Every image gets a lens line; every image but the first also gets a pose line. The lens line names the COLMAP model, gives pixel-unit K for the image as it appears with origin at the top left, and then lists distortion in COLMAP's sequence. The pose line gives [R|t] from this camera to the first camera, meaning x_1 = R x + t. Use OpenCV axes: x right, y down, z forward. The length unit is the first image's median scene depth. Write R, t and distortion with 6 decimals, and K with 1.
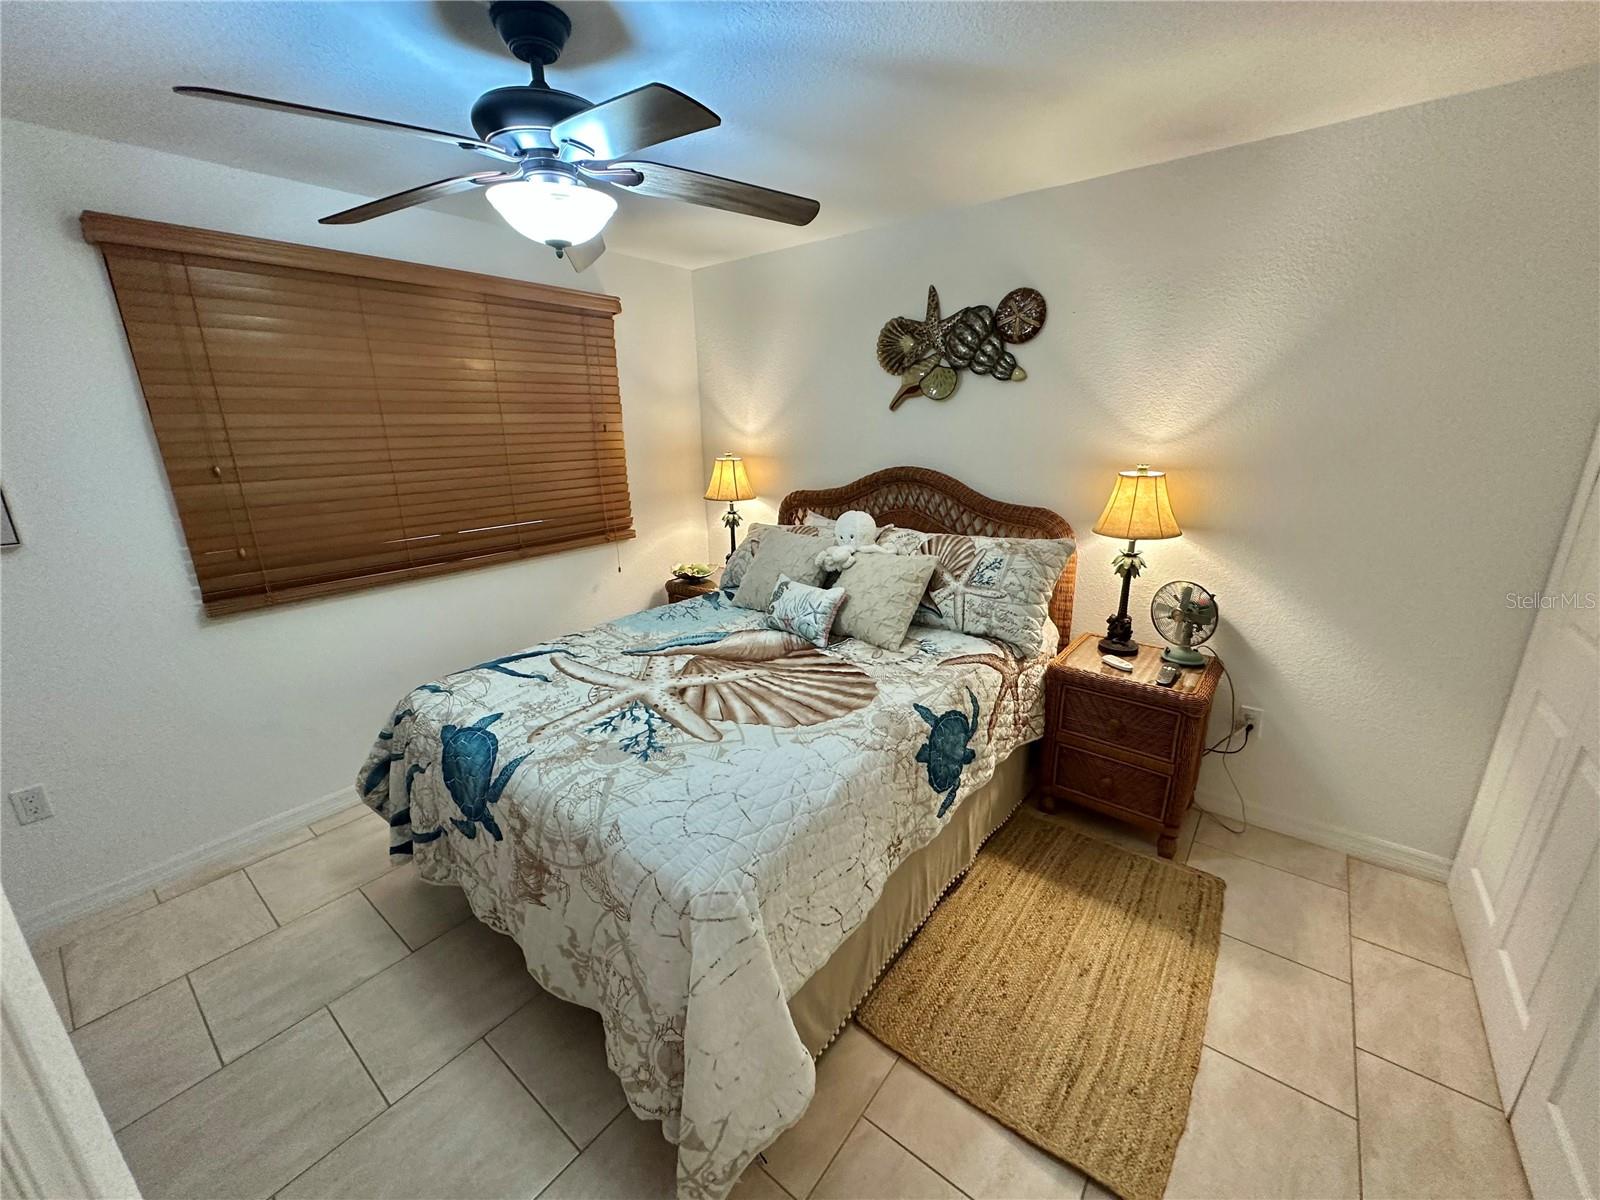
lens RADIAL K [[642.0, 0, 796.0], [0, 642.0, 607.0], [0, 0, 1]] dist [-0.001596, 0.001194]
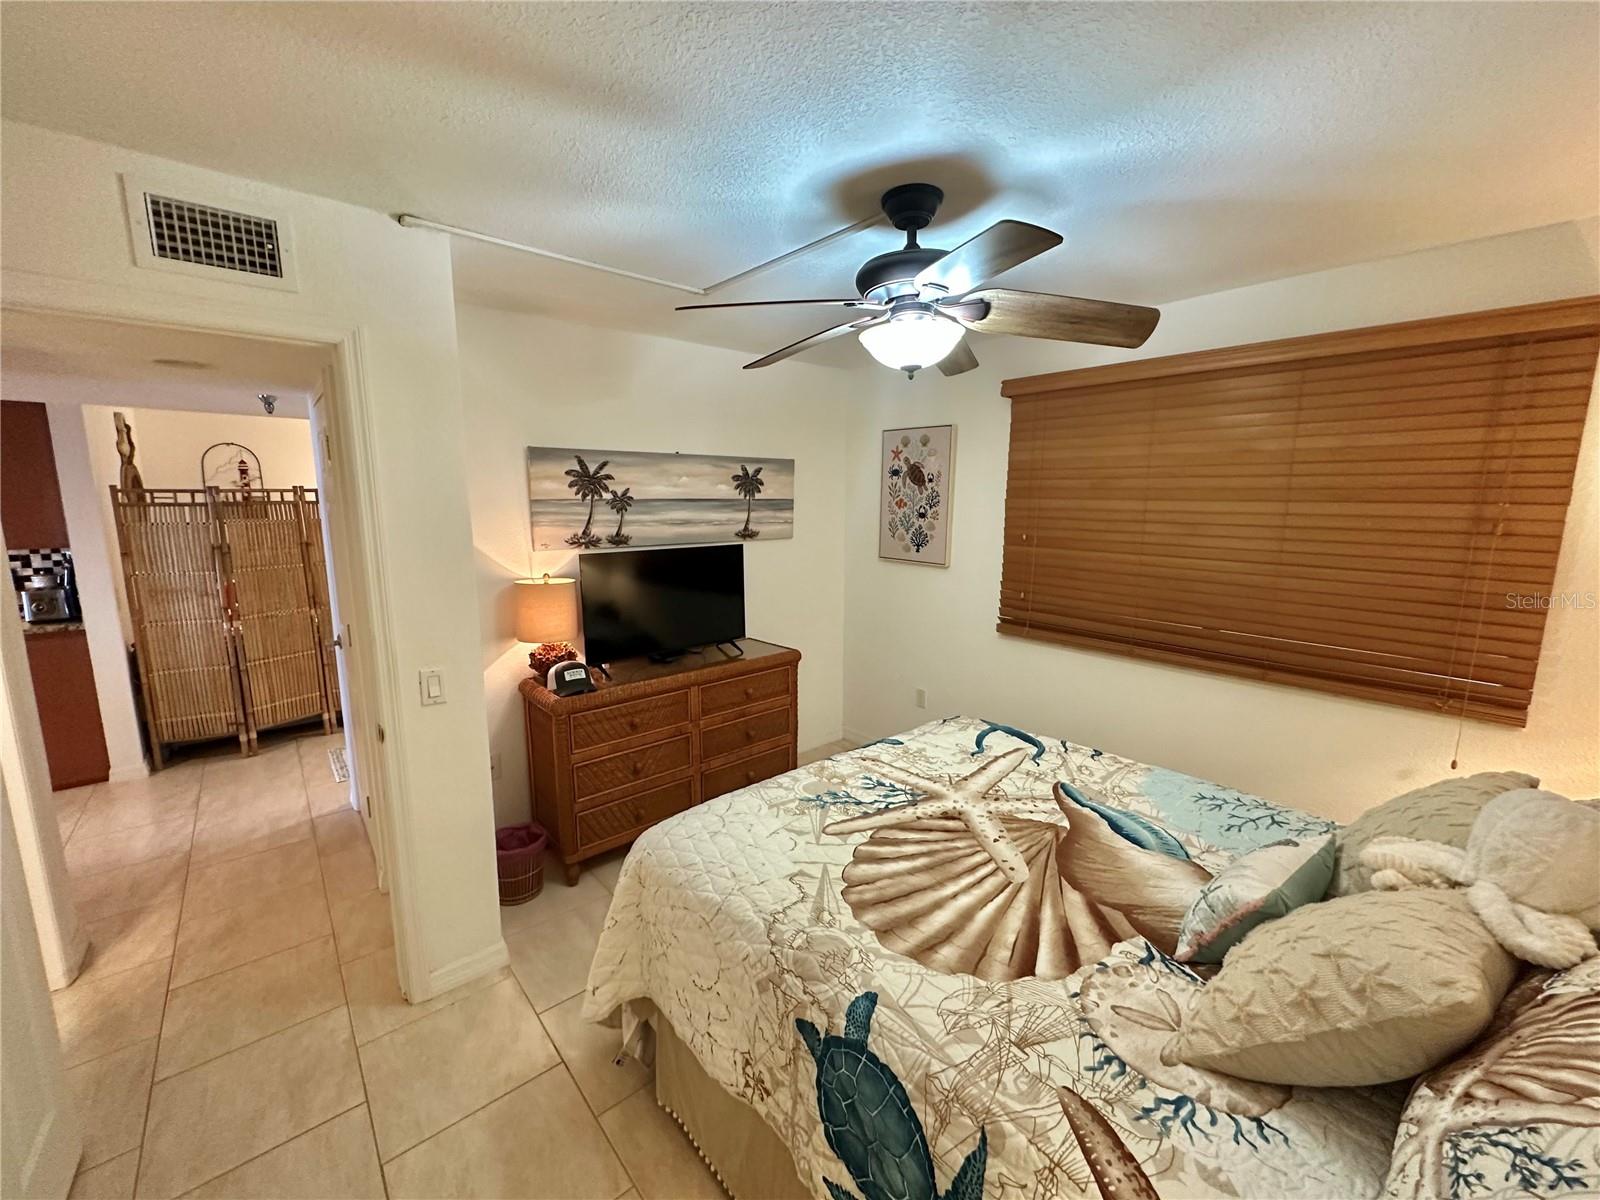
lens RADIAL K [[642.0, 0, 798.2], [0, 642.0, 598.8], [0, 0, 1]] dist [-0.001596, 0.001194]
pose [[-0.190661, 0.169540, -0.966905, 0.614182], [-0.279150, 0.934945, 0.218981, -0.262200], [0.941129, 0.311663, -0.130931, 0.770502]]
